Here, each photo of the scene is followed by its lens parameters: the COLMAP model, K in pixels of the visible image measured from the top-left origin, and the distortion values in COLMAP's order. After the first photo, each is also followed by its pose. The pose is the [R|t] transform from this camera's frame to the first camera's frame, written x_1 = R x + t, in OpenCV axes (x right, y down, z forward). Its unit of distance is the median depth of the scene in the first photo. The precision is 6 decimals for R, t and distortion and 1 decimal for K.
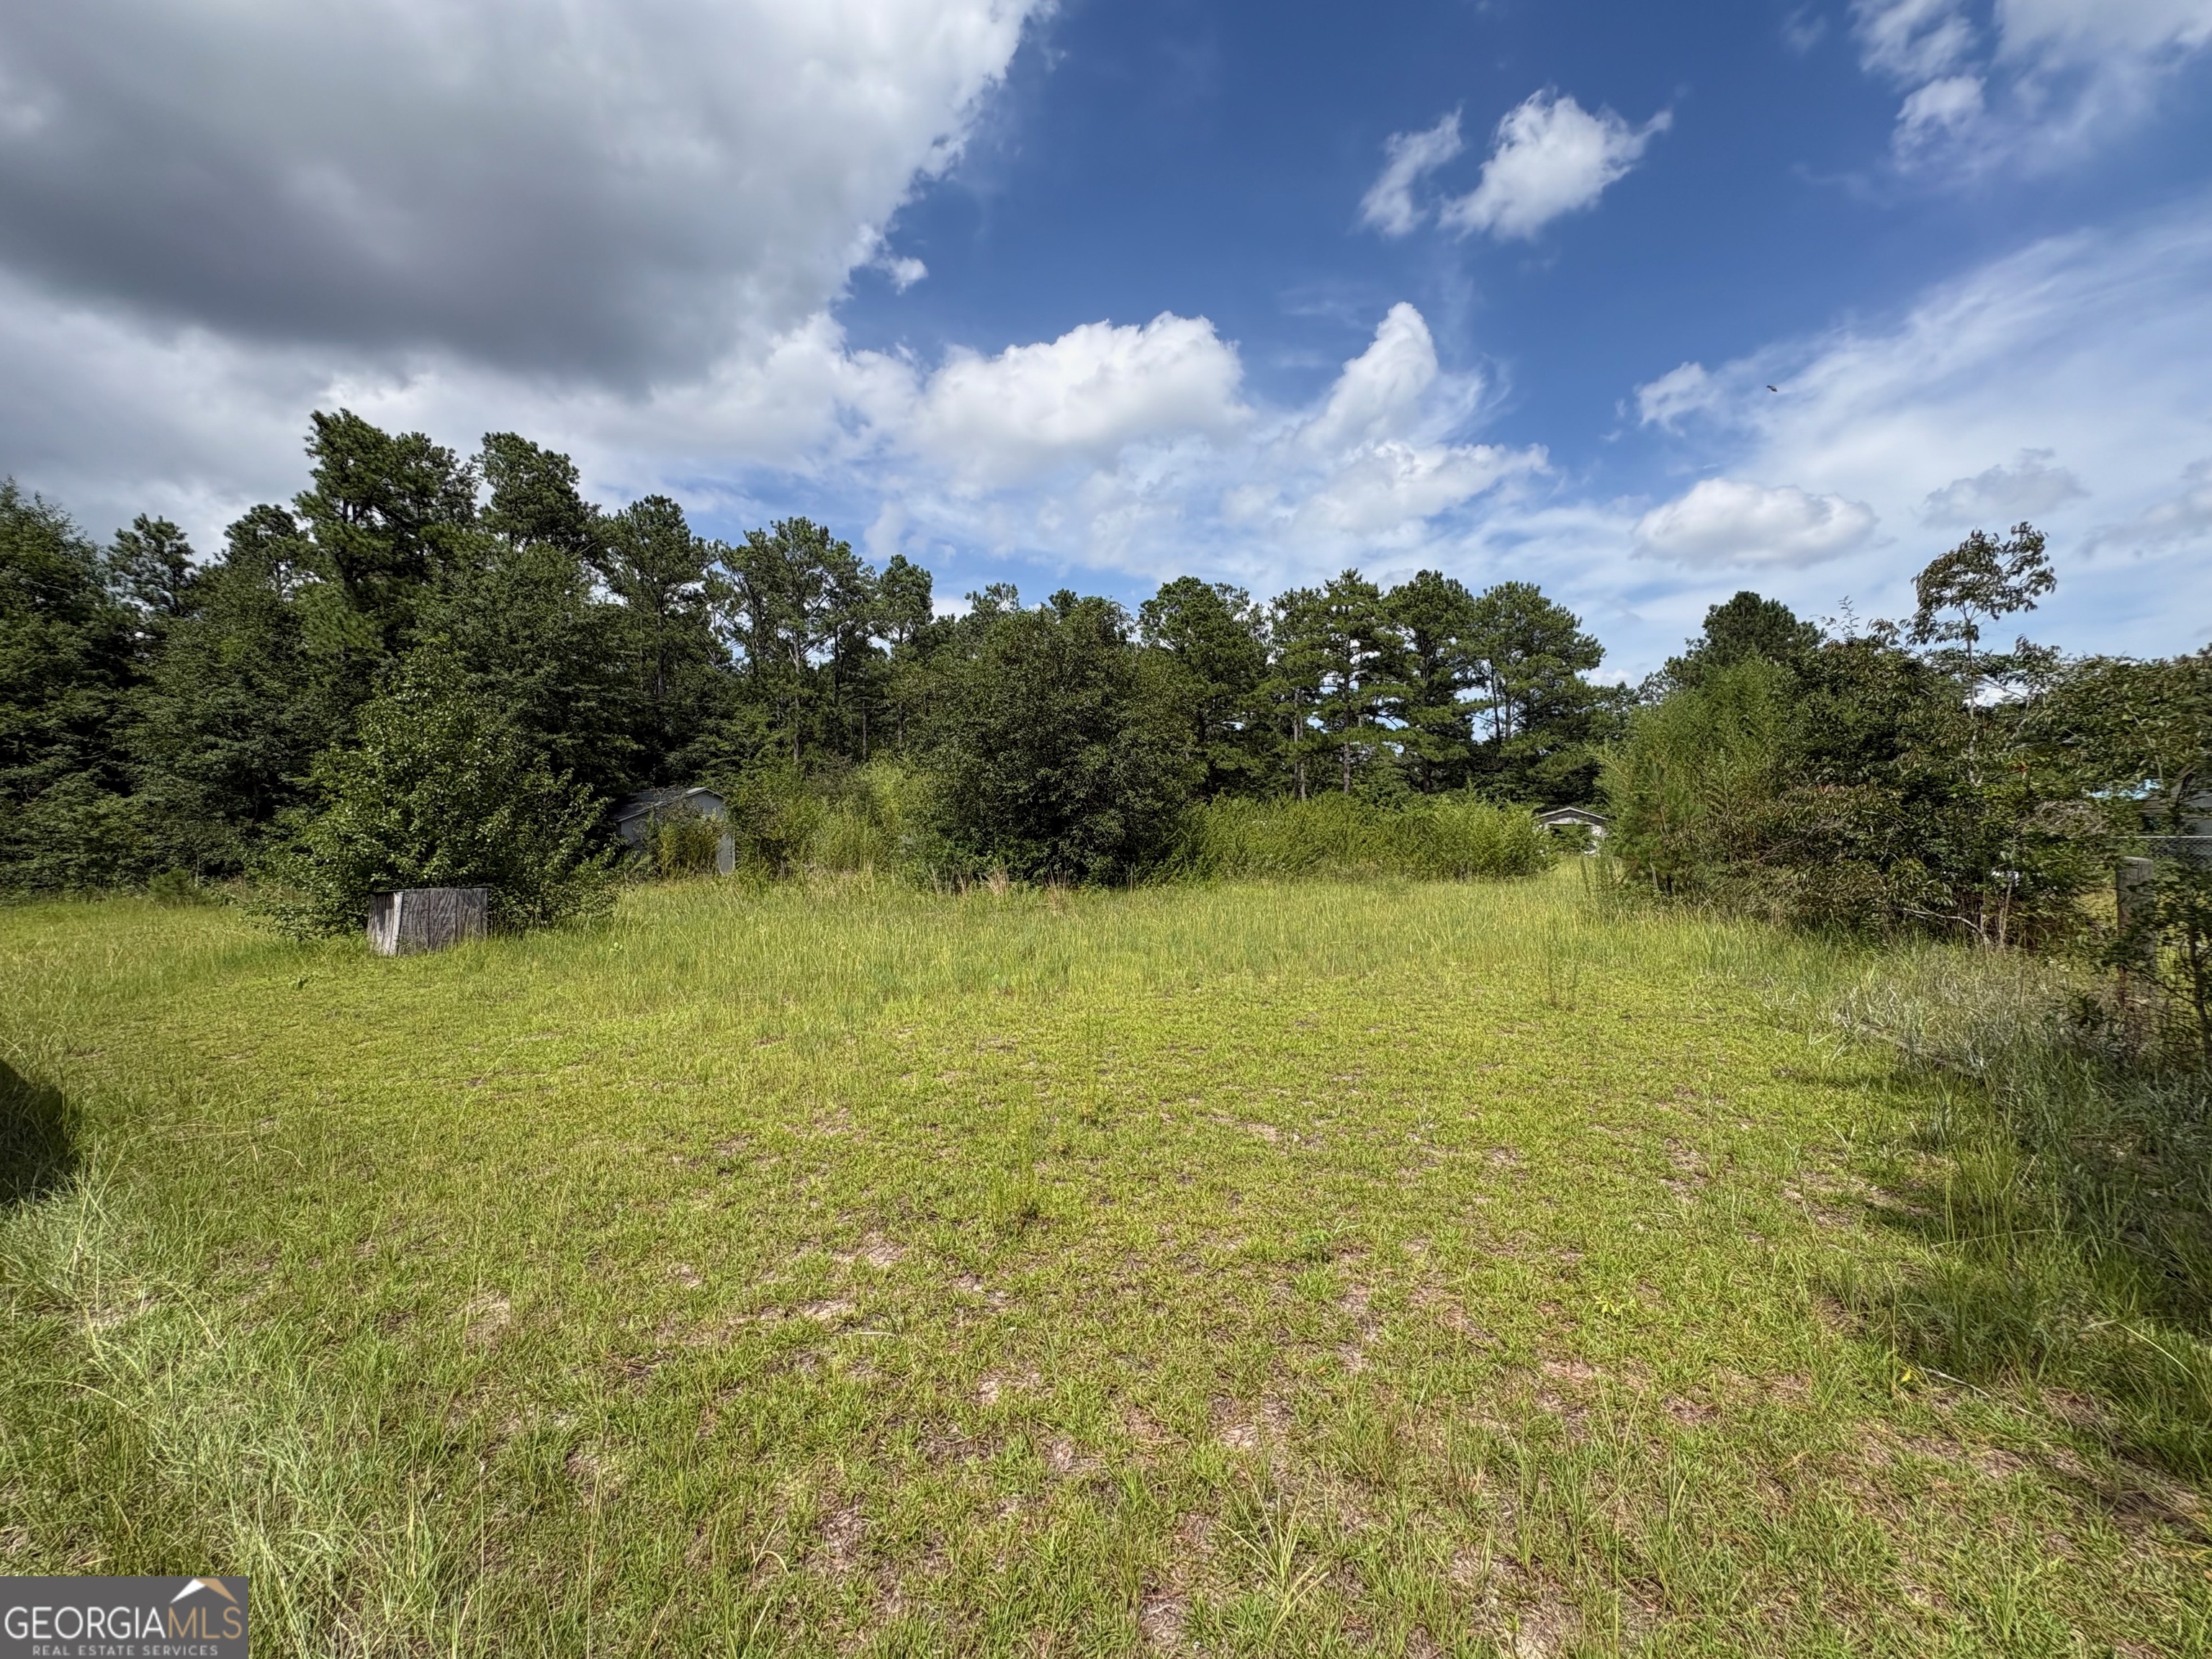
lens RADIAL K [[889.7, 0, 1101.9], [0, 889.7, 834.5], [0, 0, 1]] dist [-0.001163, 0.000011]
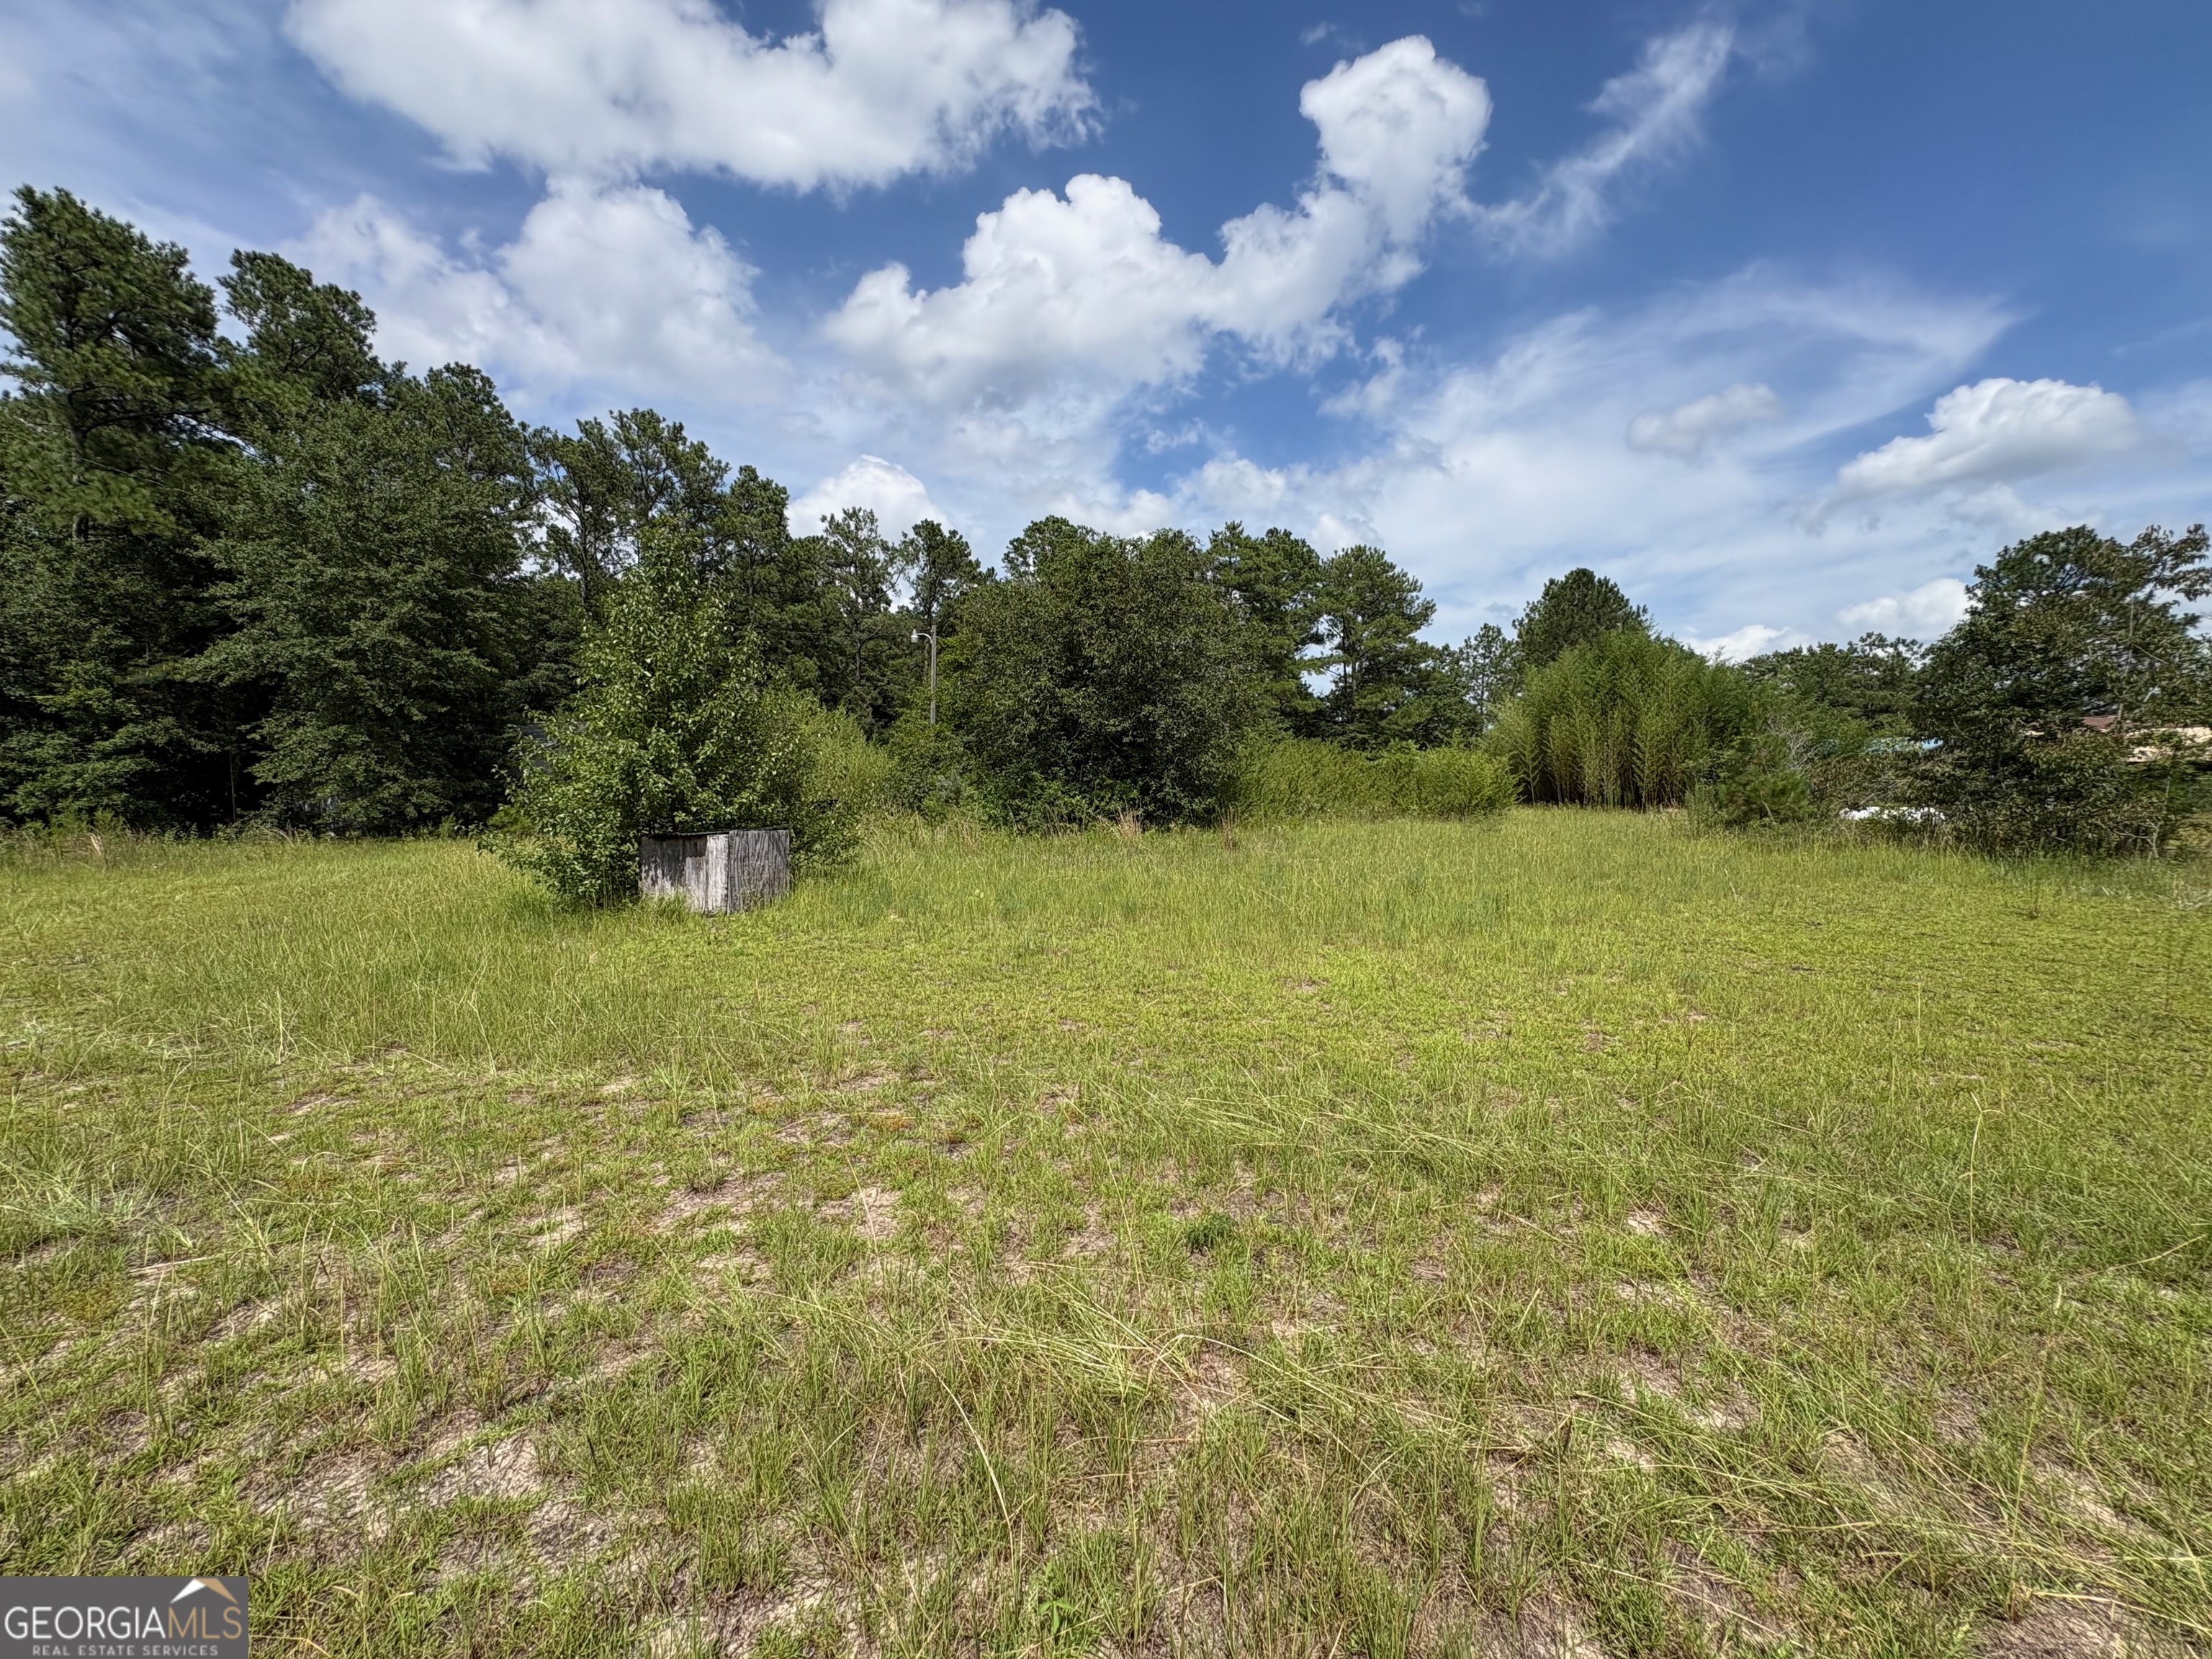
lens RADIAL K [[889.7, 0, 1101.9], [0, 889.7, 834.5], [0, 0, 1]] dist [-0.001163, 0.000011]
pose [[0.964173, -0.013250, 0.264943, -0.156972], [-0.002196, 0.998319, 0.057919, 0.003954], [-0.265265, -0.056425, 0.962523, 0.033750]]
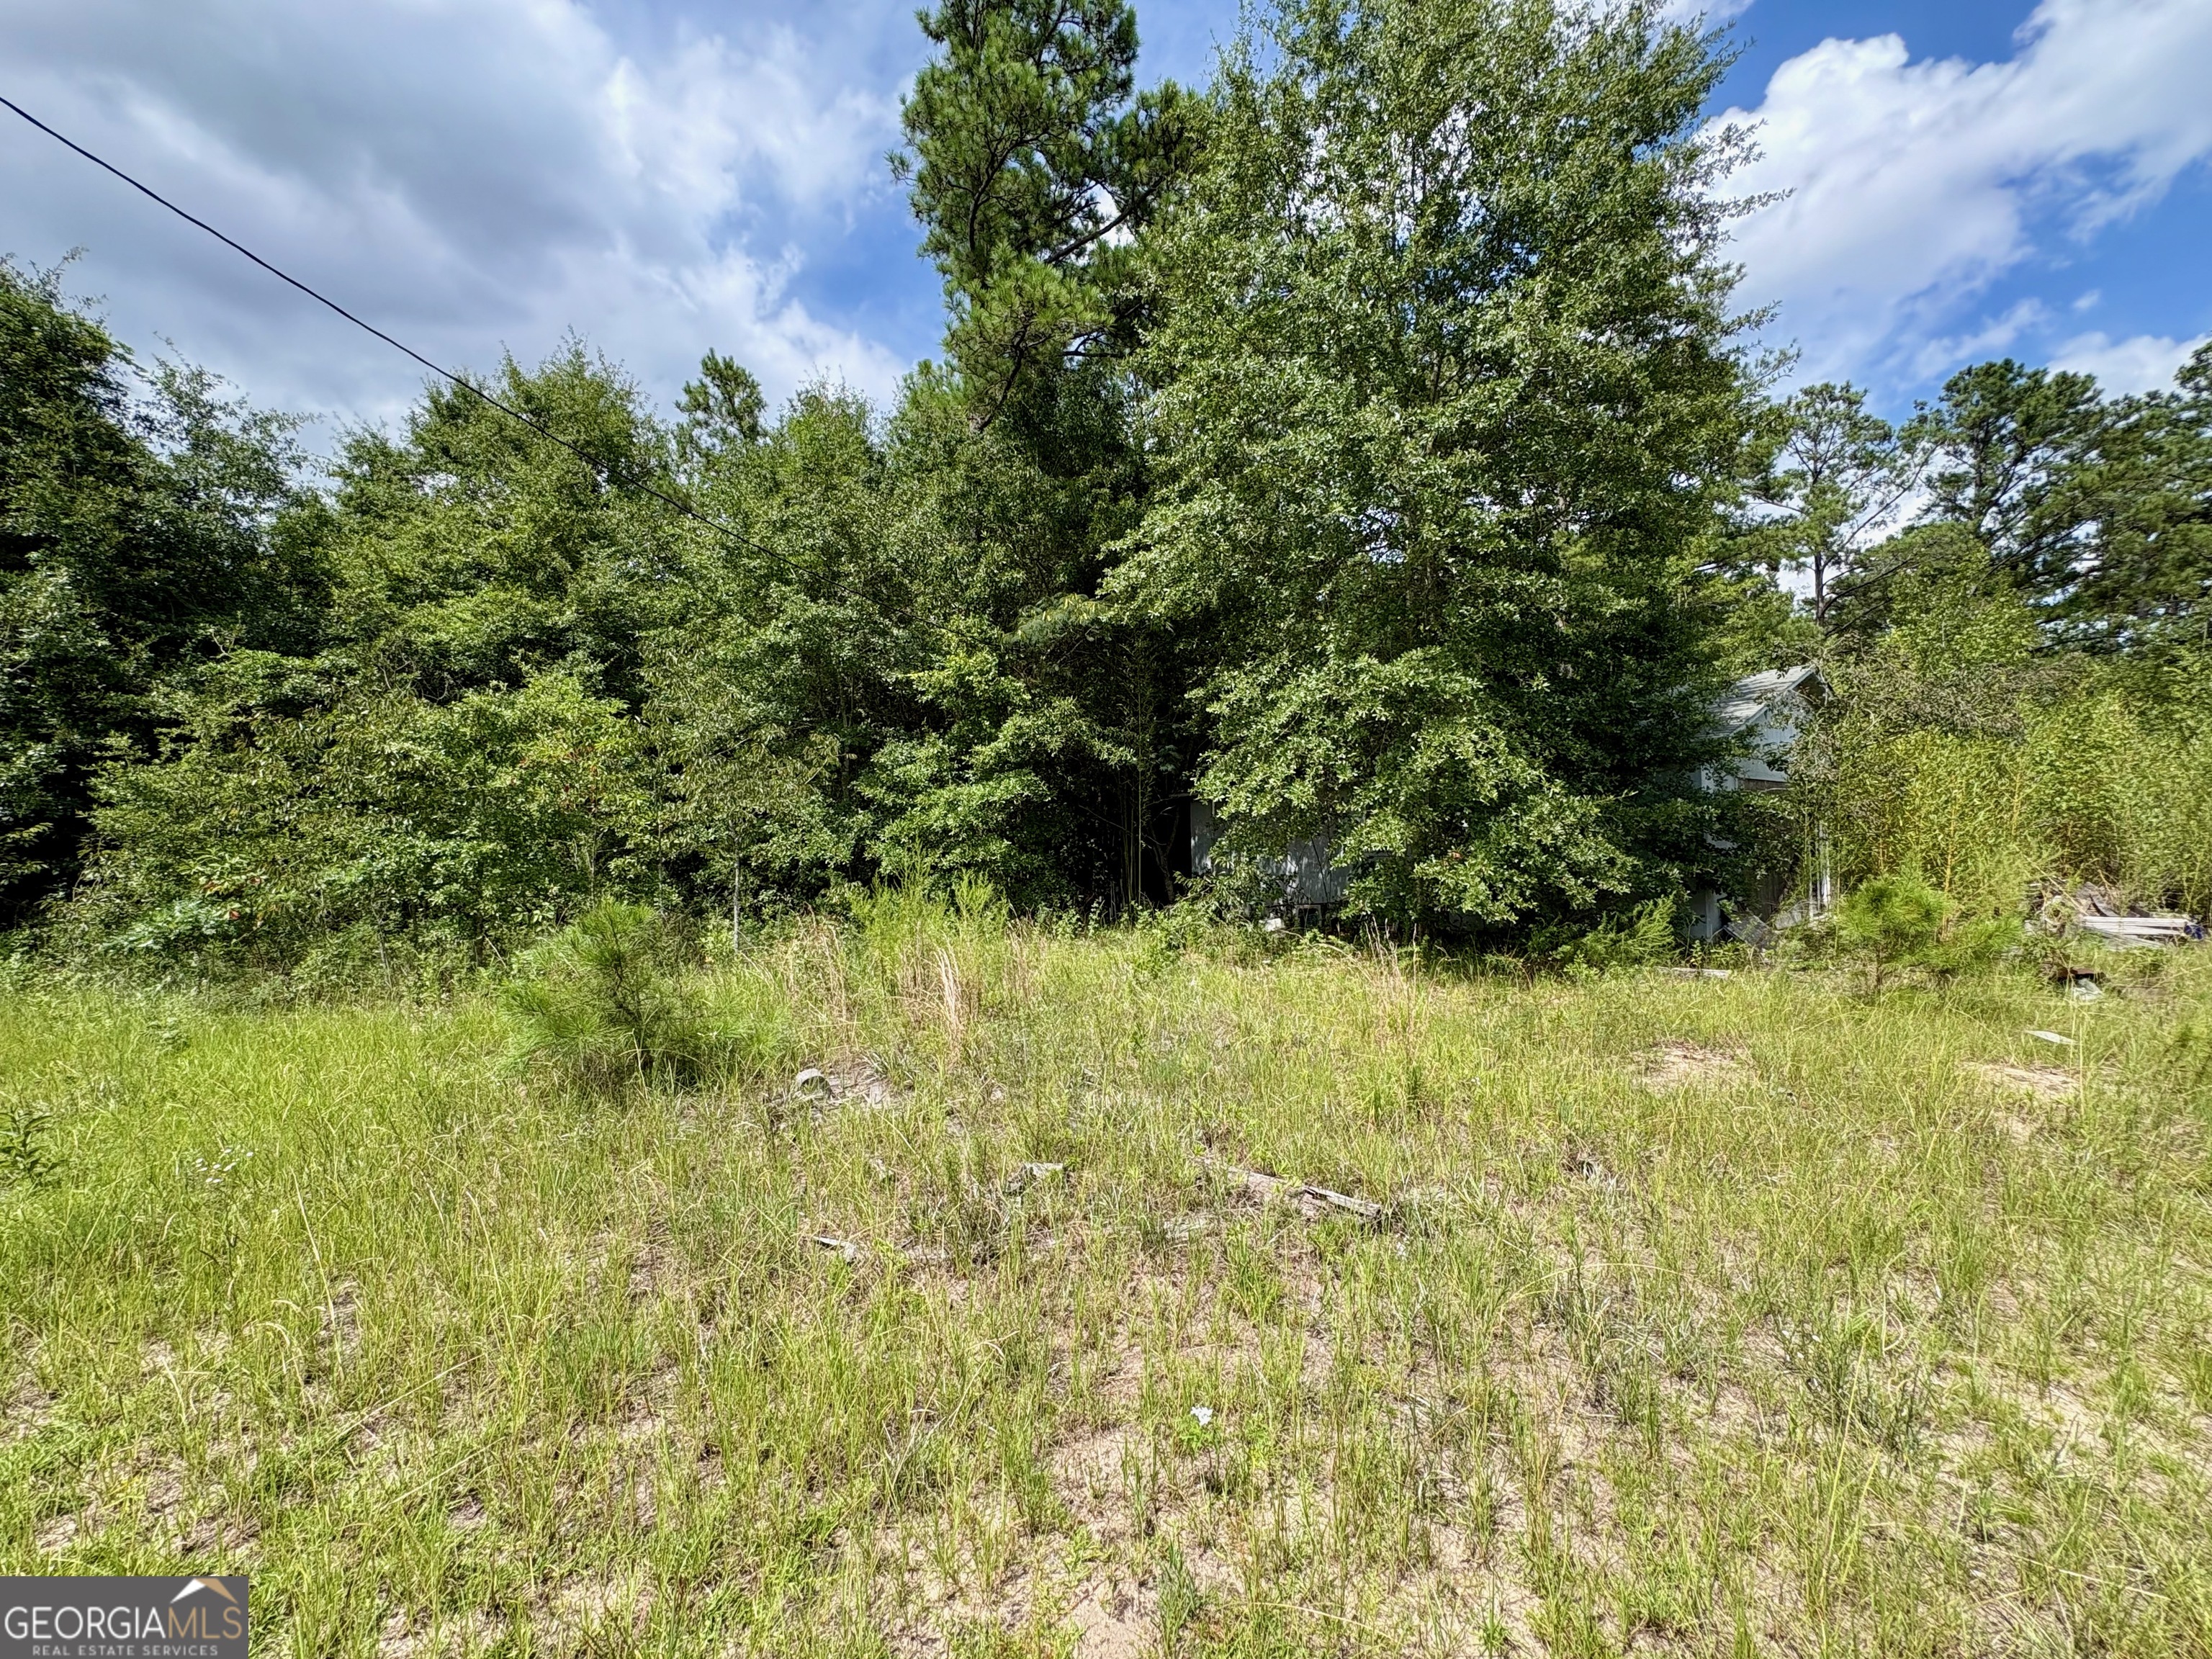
lens RADIAL K [[889.7, 0, 1101.9], [0, 889.7, 834.5], [0, 0, 1]] dist [-0.001163, 0.000011]
pose [[0.895806, -0.007712, -0.444378, -0.385133], [0.001114, 0.999885, -0.015107, 0.012719], [0.444443, 0.013037, 0.895712, 0.396600]]
